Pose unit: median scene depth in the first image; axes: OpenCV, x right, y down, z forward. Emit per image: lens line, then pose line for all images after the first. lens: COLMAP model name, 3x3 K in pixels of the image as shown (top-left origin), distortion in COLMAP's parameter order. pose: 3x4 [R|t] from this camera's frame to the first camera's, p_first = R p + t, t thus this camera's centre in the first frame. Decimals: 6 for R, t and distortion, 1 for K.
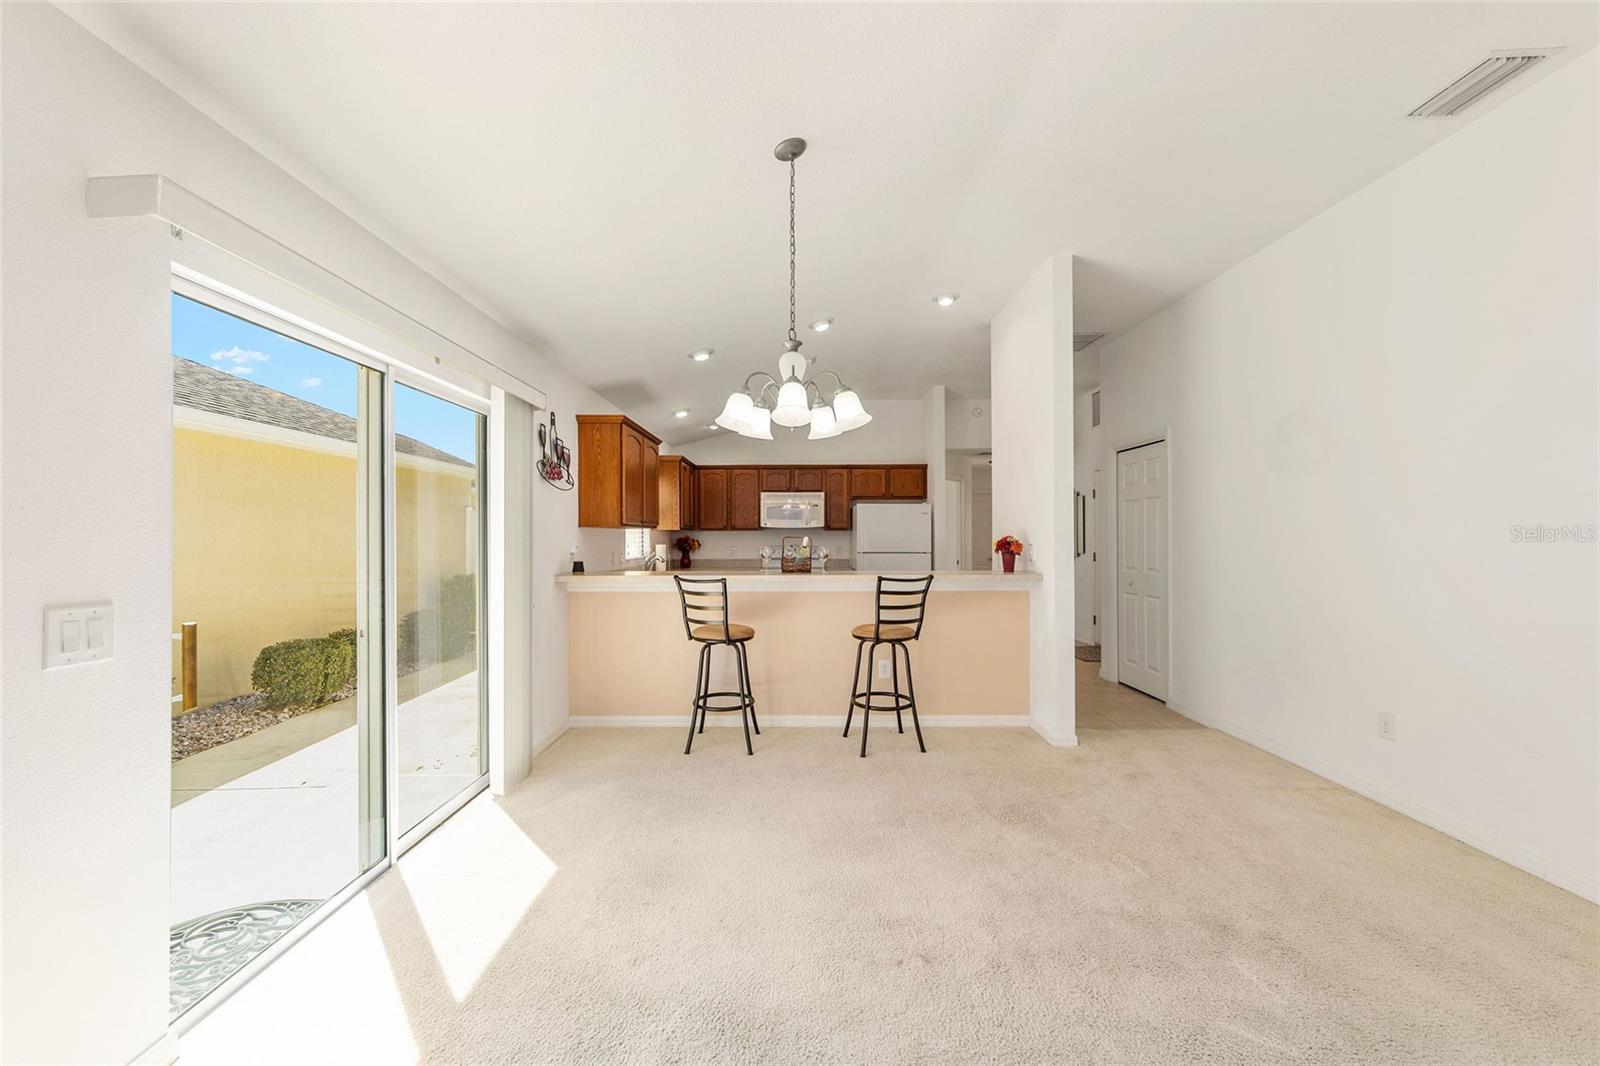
lens RADIAL K [[616.3, 0, 801.5], [0, 616.3, 534.7], [0, 0, 1]] dist [0.001927, 0.000340]
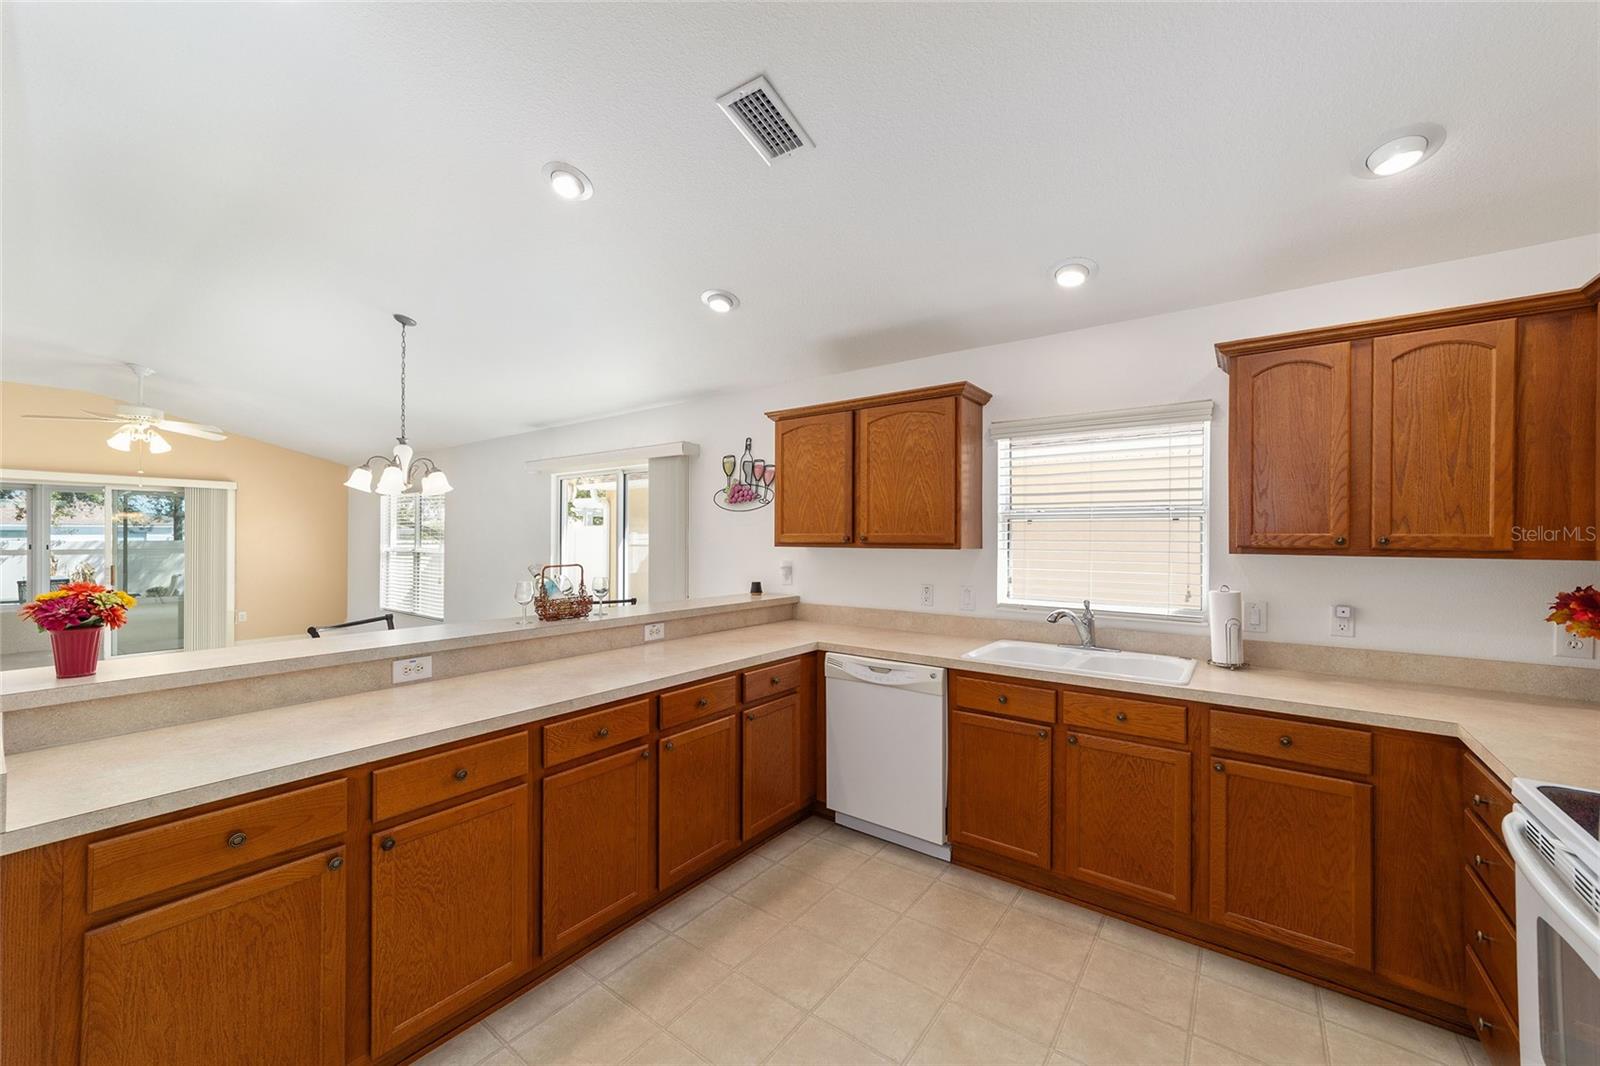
lens RADIAL K [[616.3, 0, 797.1], [0, 616.3, 534.6], [0, 0, 1]] dist [0.001927, 0.000340]
pose [[-0.604124, 0.001957, -0.796888, 0.204880], [0.003619, 0.999993, -0.000288, -0.016881], [0.796882, -0.003058, -0.604127, 0.905902]]
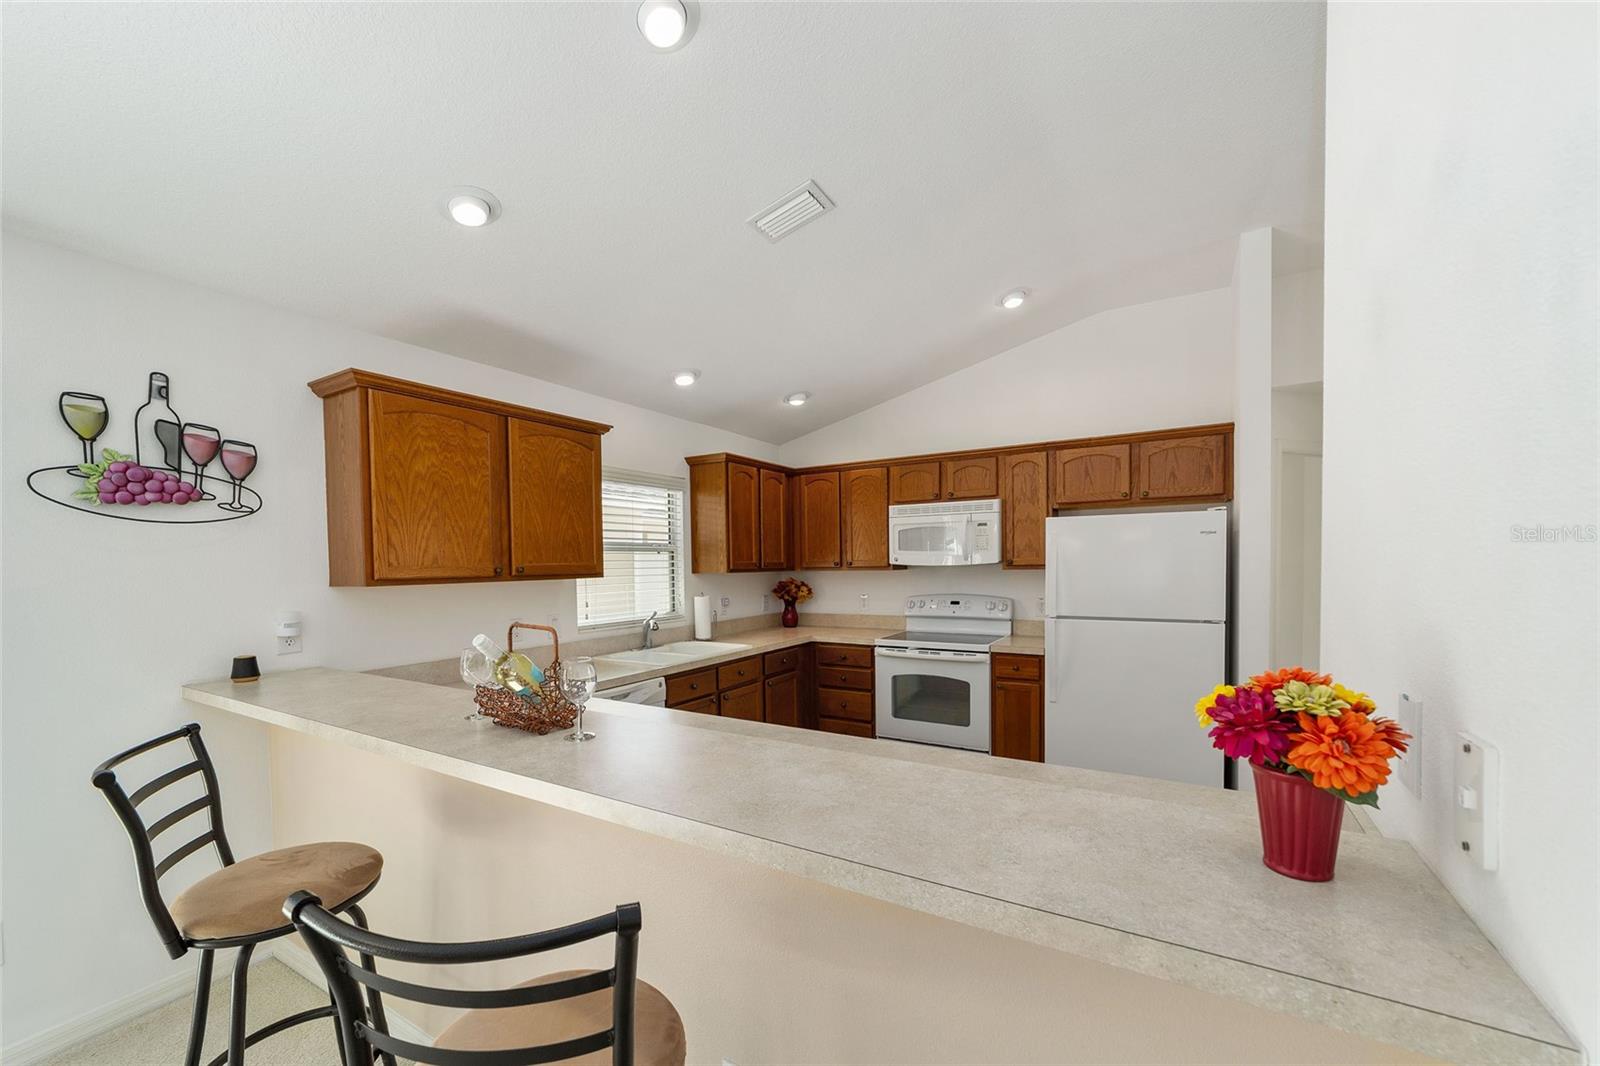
lens RADIAL K [[616.3, 0, 823.0], [0, 616.3, 572.7], [0, 0, 1]] dist [0.001927, 0.000340]
pose [[0.860311, -0.000793, -0.509768, 0.179803], [0.013737, 0.999672, 0.021629, -0.017973], [0.509584, -0.025610, 0.860040, 0.455515]]
